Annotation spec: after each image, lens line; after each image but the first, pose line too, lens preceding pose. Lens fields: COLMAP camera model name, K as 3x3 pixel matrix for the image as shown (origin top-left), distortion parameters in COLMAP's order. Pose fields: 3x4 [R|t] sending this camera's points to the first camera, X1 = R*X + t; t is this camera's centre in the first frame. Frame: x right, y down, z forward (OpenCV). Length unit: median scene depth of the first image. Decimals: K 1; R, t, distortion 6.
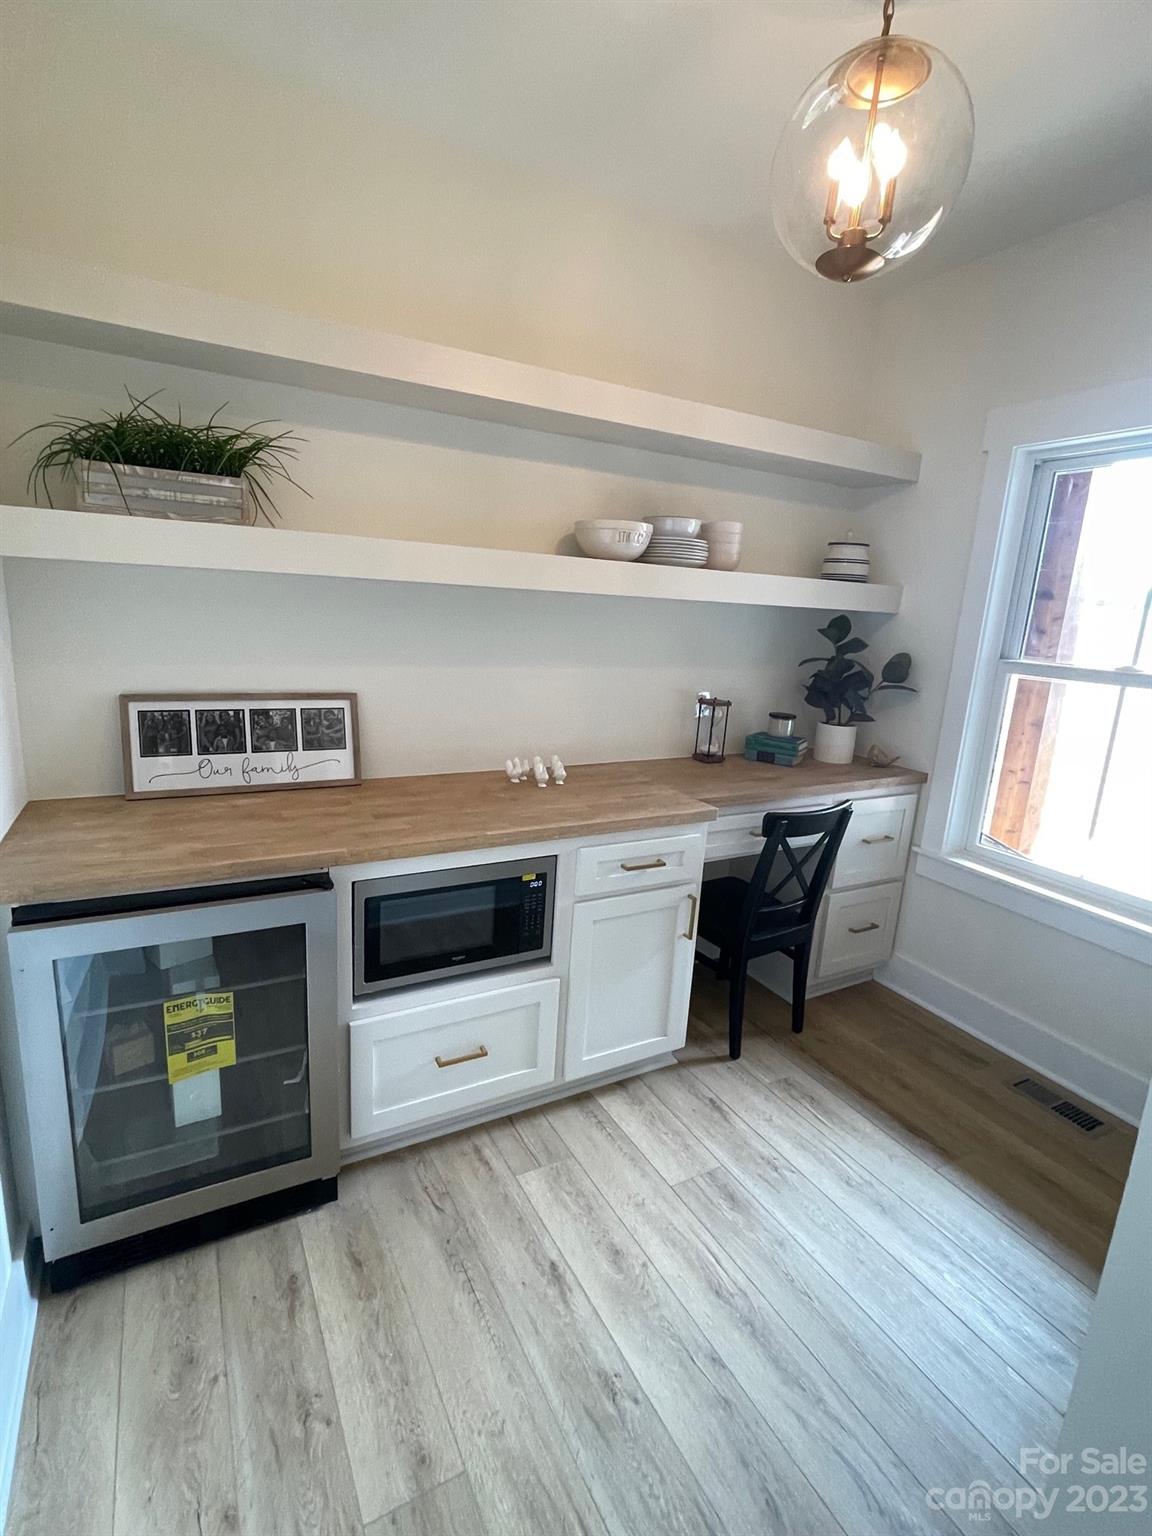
lens RADIAL K [[734.1, 0, 569.4], [0, 734.1, 769.1], [0, 0, 1]] dist [-0.002866, 0.001712]
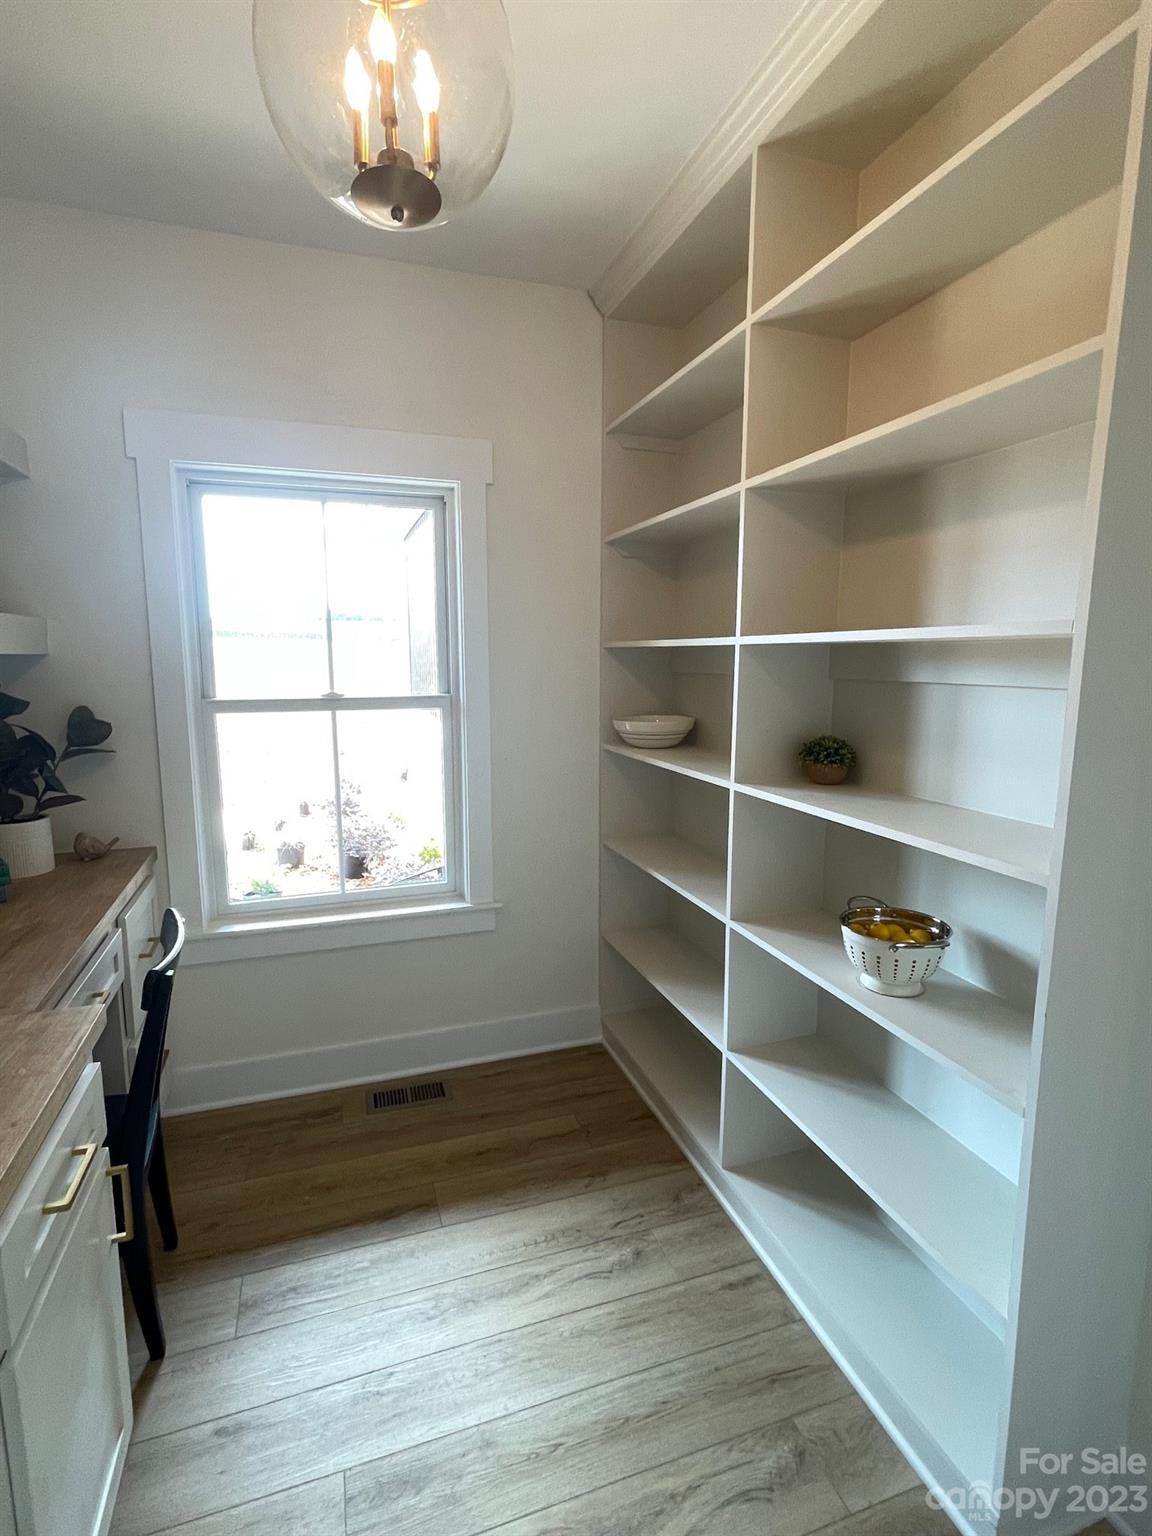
lens RADIAL K [[734.1, 0, 565.0], [0, 734.1, 769.0], [0, 0, 1]] dist [-0.002866, 0.001712]
pose [[0.182536, -0.205718, 0.961437, -0.255794], [0.232708, 0.959121, 0.161041, -0.135852], [-0.955263, 0.194338, 0.222947, 0.492098]]
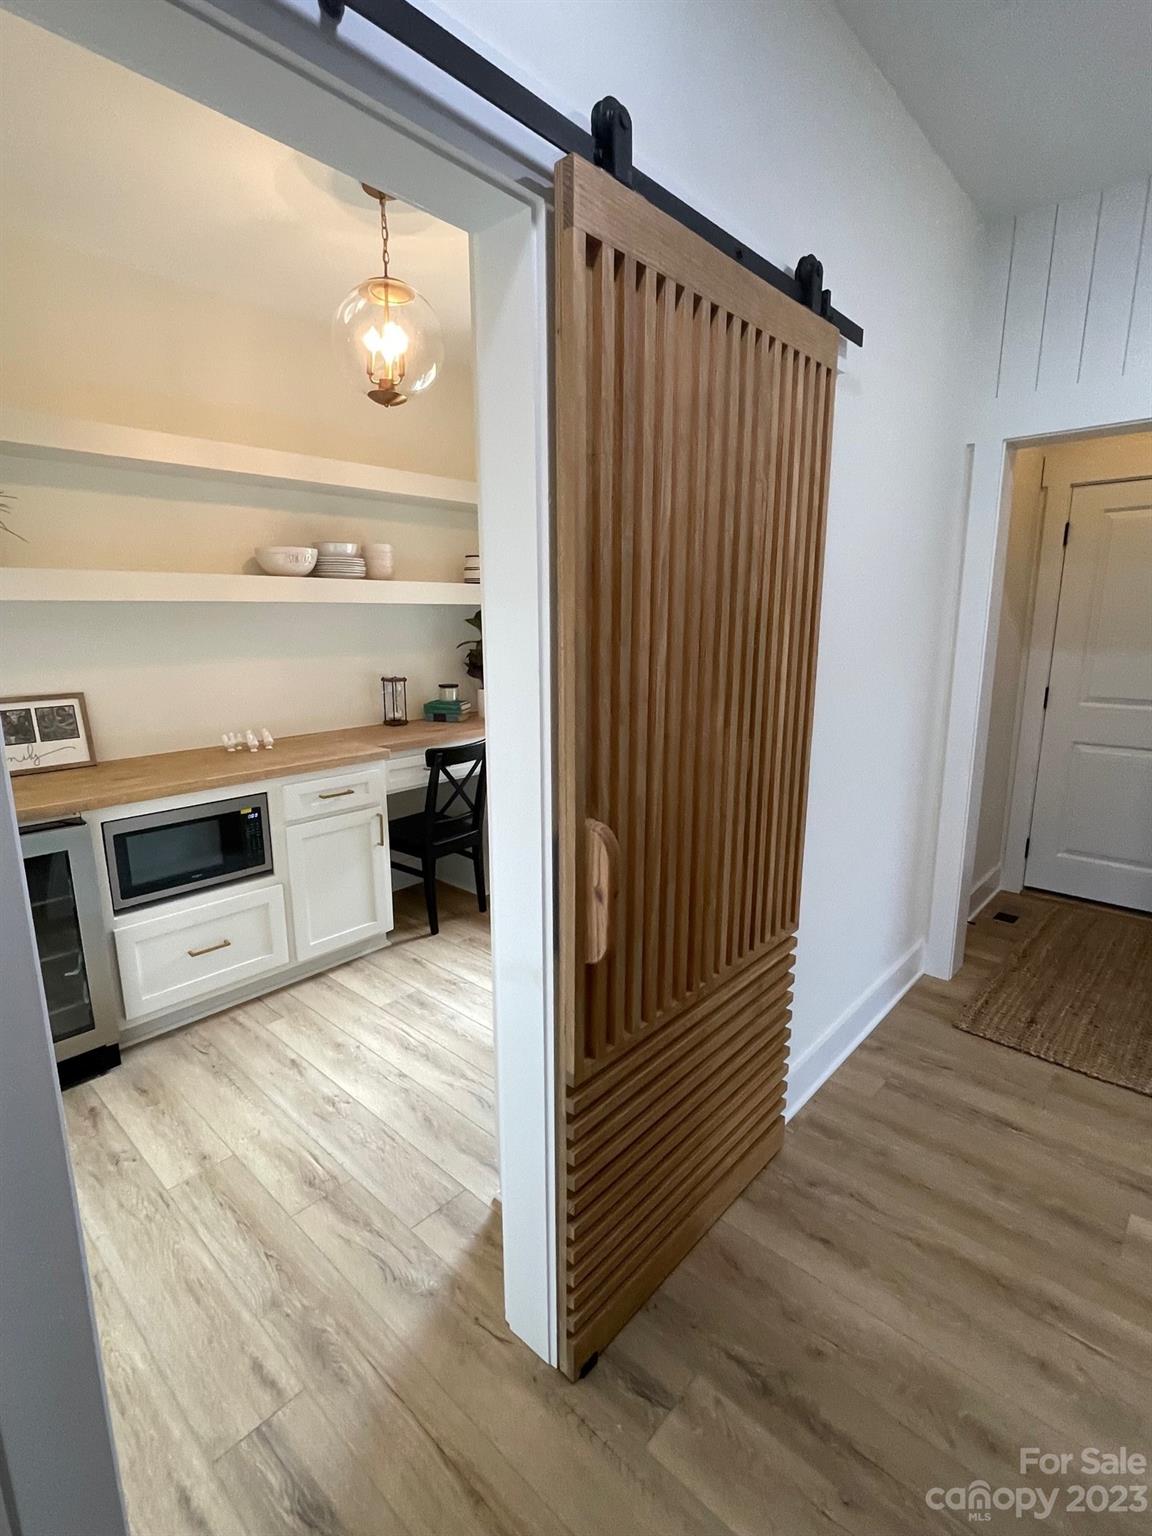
lens RADIAL K [[734.1, 0, 565.7], [0, 734.1, 765.2], [0, 0, 1]] dist [-0.002866, 0.001712]
pose [[0.945138, -0.127362, 0.300822, 0.099131], [0.130545, 0.991396, 0.009582, 0.117313], [-0.299454, 0.030214, 0.953632, -0.450472]]
